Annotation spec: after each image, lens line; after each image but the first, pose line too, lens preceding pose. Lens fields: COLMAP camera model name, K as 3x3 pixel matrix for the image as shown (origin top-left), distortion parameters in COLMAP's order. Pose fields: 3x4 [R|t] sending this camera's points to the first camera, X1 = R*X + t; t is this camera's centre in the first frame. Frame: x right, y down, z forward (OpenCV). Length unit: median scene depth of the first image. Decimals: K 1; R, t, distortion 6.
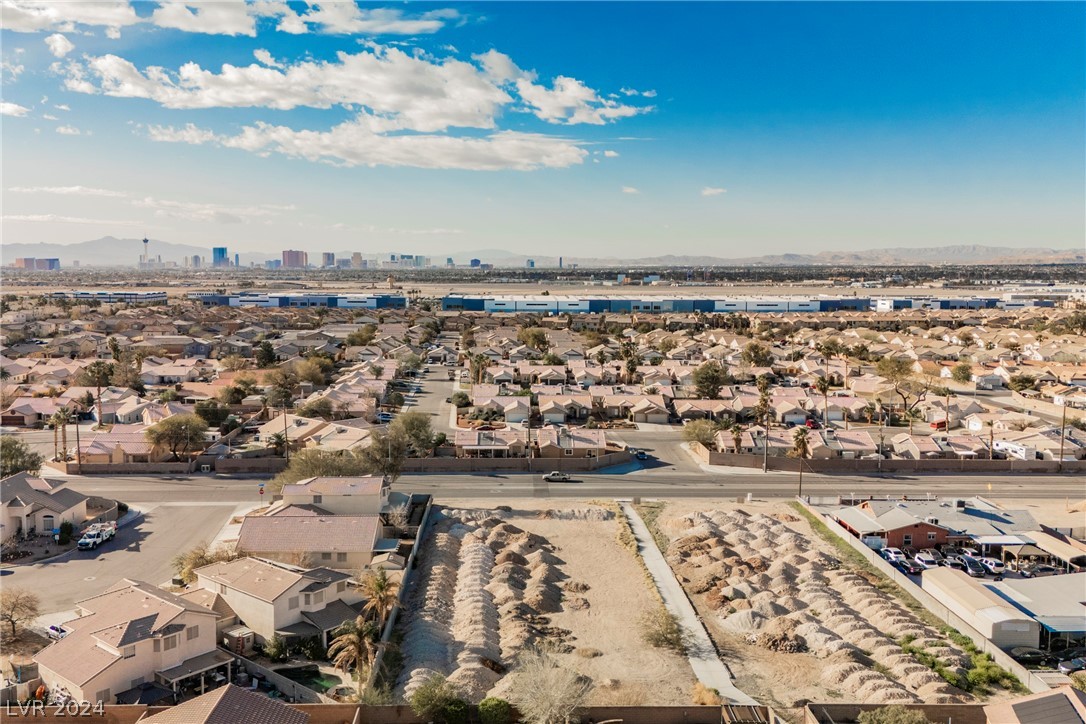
lens RADIAL K [[952.3, 0, 543.0], [0, 952.3, 362.0], [0, 0, 1]] dist [0.096431, -0.104851]
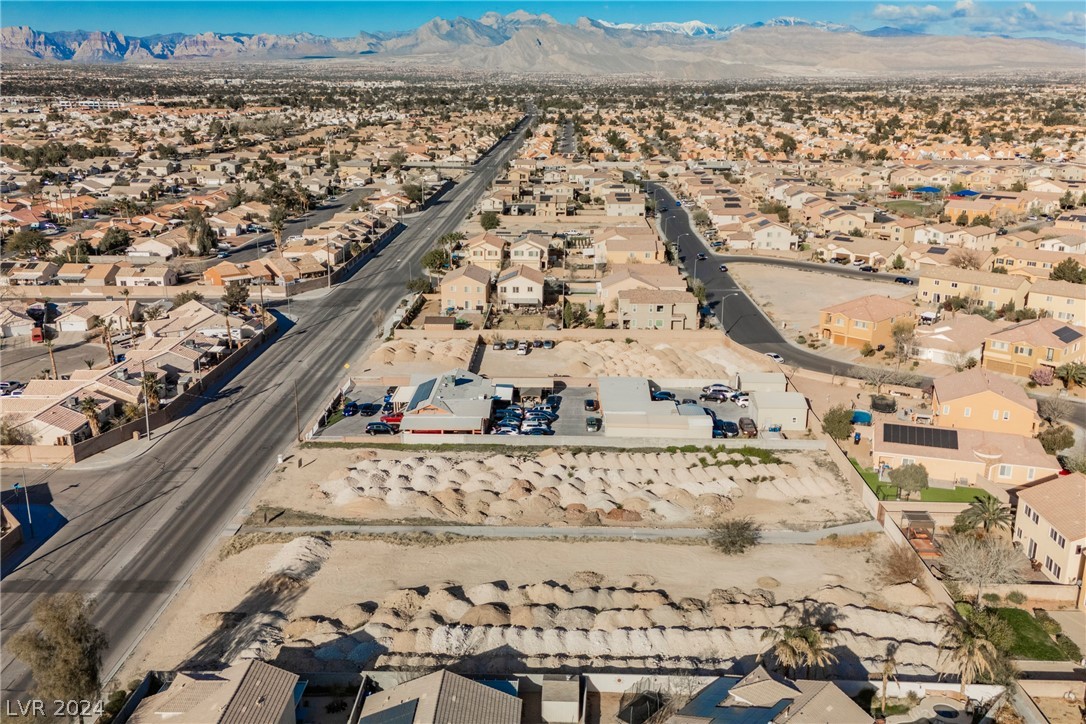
lens RADIAL K [[943.9, 0, 543.0], [0, 943.9, 362.0], [0, 0, 1]] dist [0.109111, -0.142618]
pose [[0.064767, -0.288830, 0.955187, -0.498609], [0.097563, 0.954444, 0.281990, -0.142307], [-0.993120, 0.074927, 0.089995, 0.610901]]
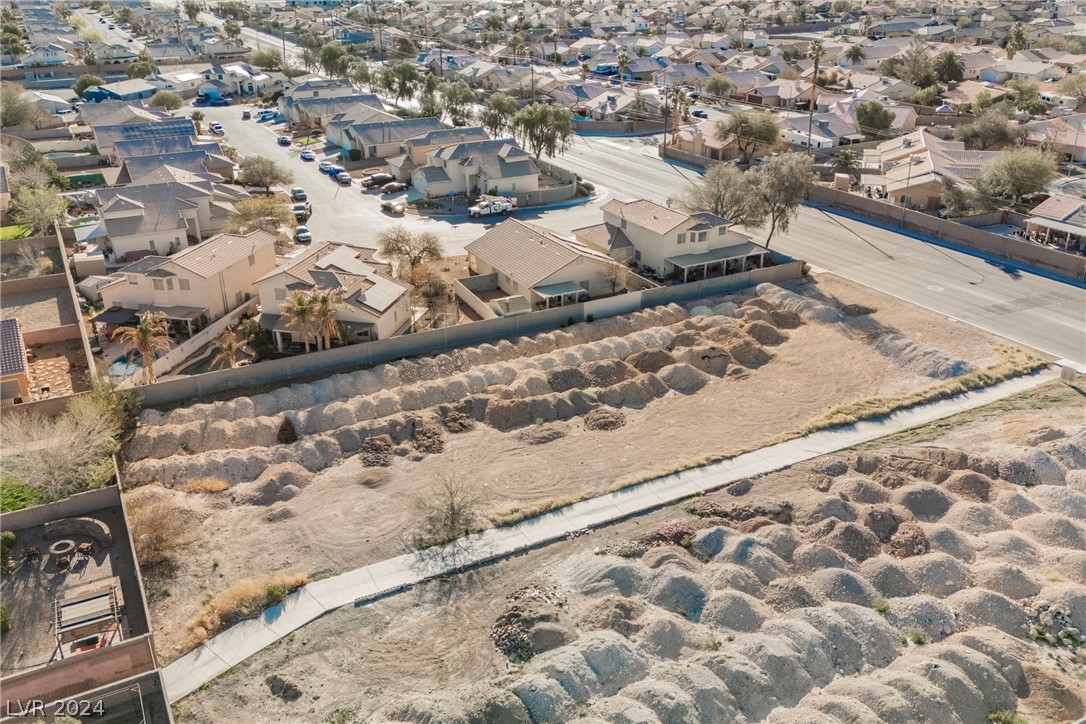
lens RADIAL K [[943.9, 0, 543.0], [0, 943.9, 362.0], [0, 0, 1]] dist [0.109111, -0.142618]
pose [[0.430653, 0.348691, -0.832438, 0.363000], [-0.076492, 0.933134, 0.351298, -0.023930], [0.899270, -0.087613, 0.428529, 0.436574]]
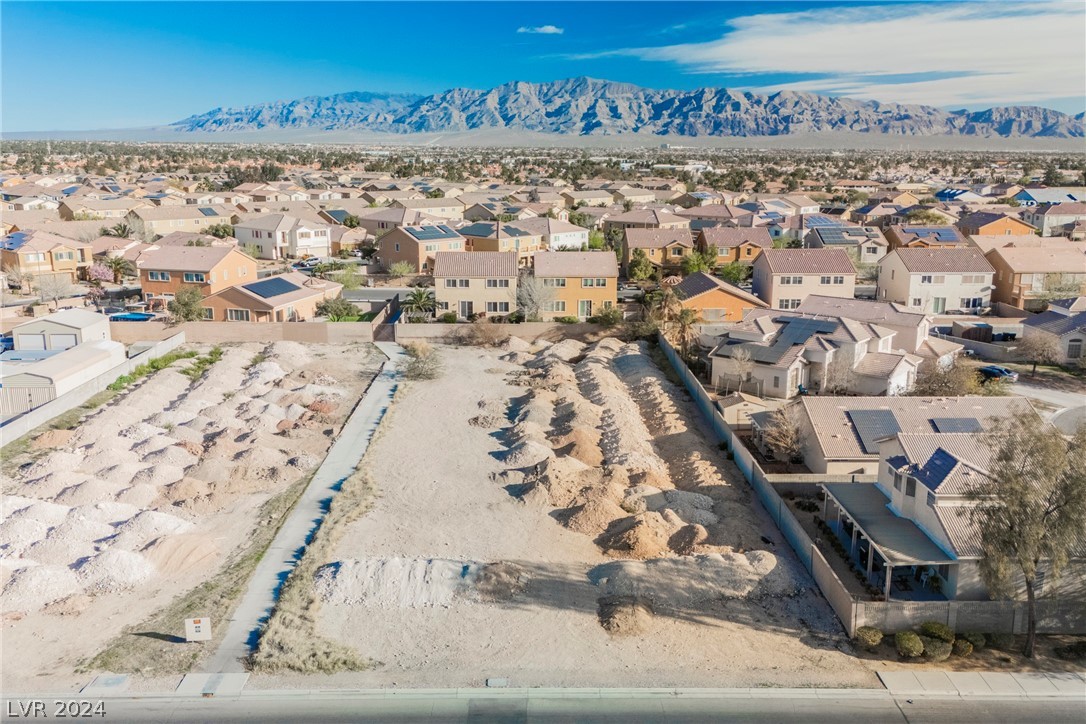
lens RADIAL K [[943.9, 0, 543.0], [0, 943.9, 362.0], [0, 0, 1]] dist [0.109111, -0.142618]
pose [[-0.999667, -0.017136, 0.019302, -0.016046], [-0.010093, 0.947795, 0.318719, -0.033117], [-0.023756, 0.318418, -0.947653, 1.099758]]
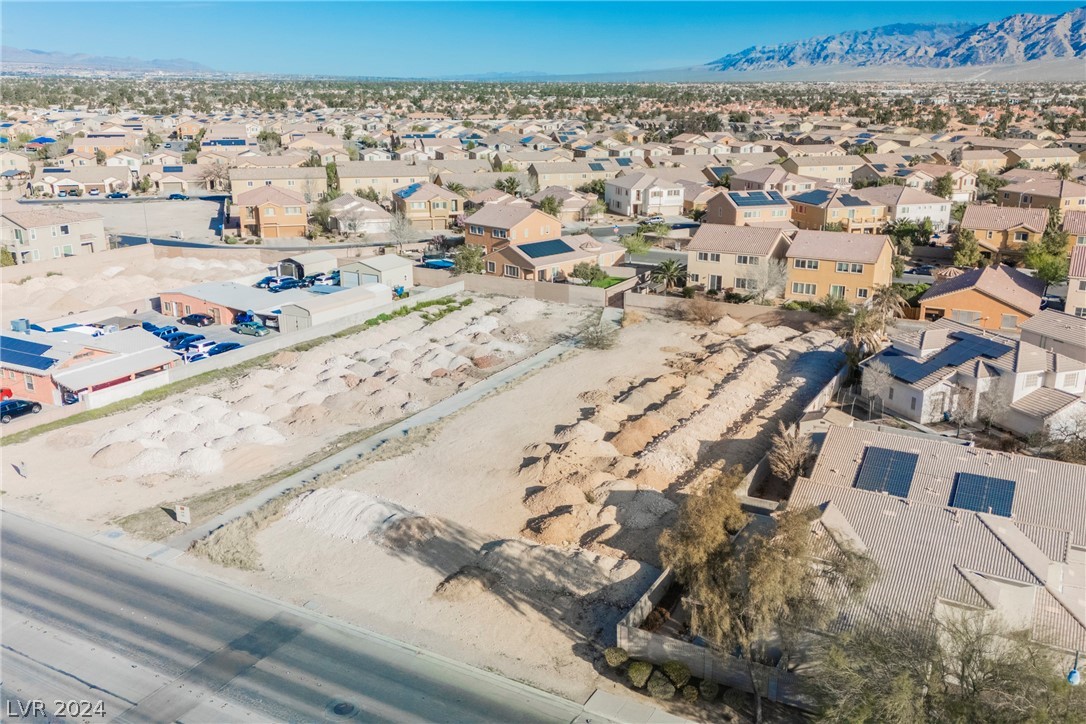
lens RADIAL K [[943.9, 0, 543.0], [0, 943.9, 362.0], [0, 0, 1]] dist [0.109111, -0.142618]
pose [[-0.854203, -0.156013, 0.495981, -0.211359], [0.043325, 0.929245, 0.366914, -0.060447], [-0.518132, 0.334907, -0.787005, 1.070418]]
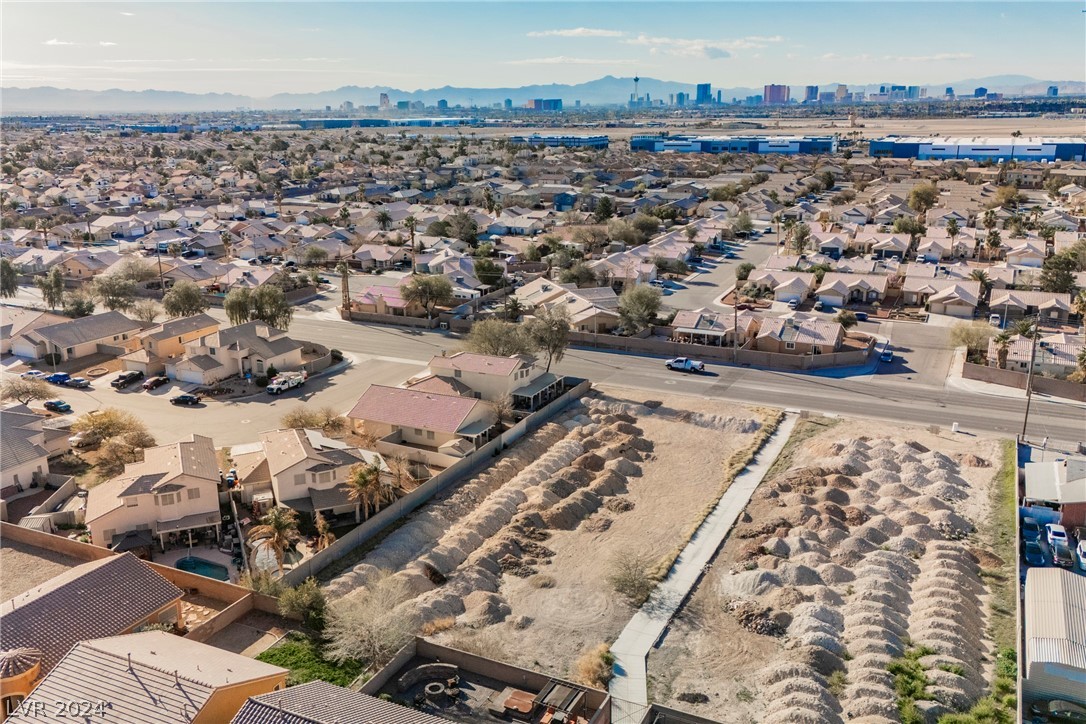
lens RADIAL K [[943.9, 0, 543.0], [0, 943.9, 362.0], [0, 0, 1]] dist [0.109111, -0.142618]
pose [[0.882704, 0.111822, -0.456431, 0.243040], [-0.034121, 0.983963, 0.175077, -0.040654], [0.468689, -0.138967, 0.872364, 0.113610]]
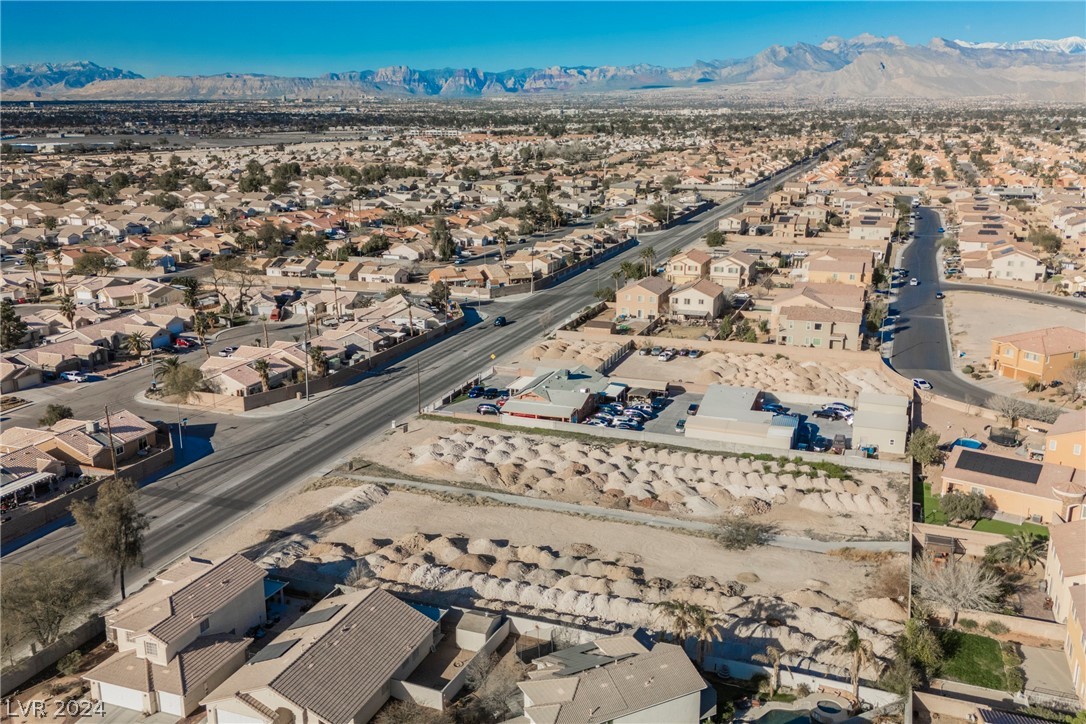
lens RADIAL K [[943.9, 0, 543.0], [0, 943.9, 362.0], [0, 0, 1]] dist [0.109111, -0.142618]
pose [[0.387892, -0.244939, 0.888563, -0.516906], [0.099227, 0.969538, 0.223944, -0.112407], [-0.916348, 0.001304, 0.400381, 0.416925]]
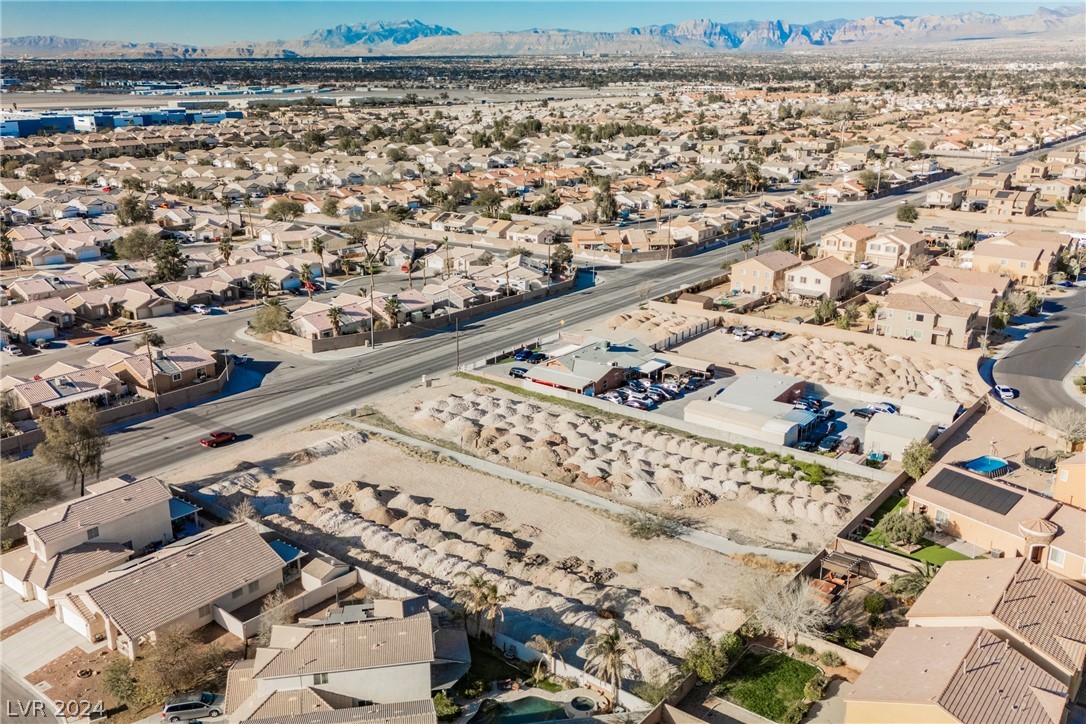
lens RADIAL K [[943.9, 0, 543.0], [0, 943.9, 362.0], [0, 0, 1]] dist [0.109111, -0.142618]
pose [[0.642764, -0.234229, 0.729377, -0.399675], [0.079746, 0.967395, 0.240388, -0.101668], [-0.761902, -0.096348, 0.640486, 0.217751]]
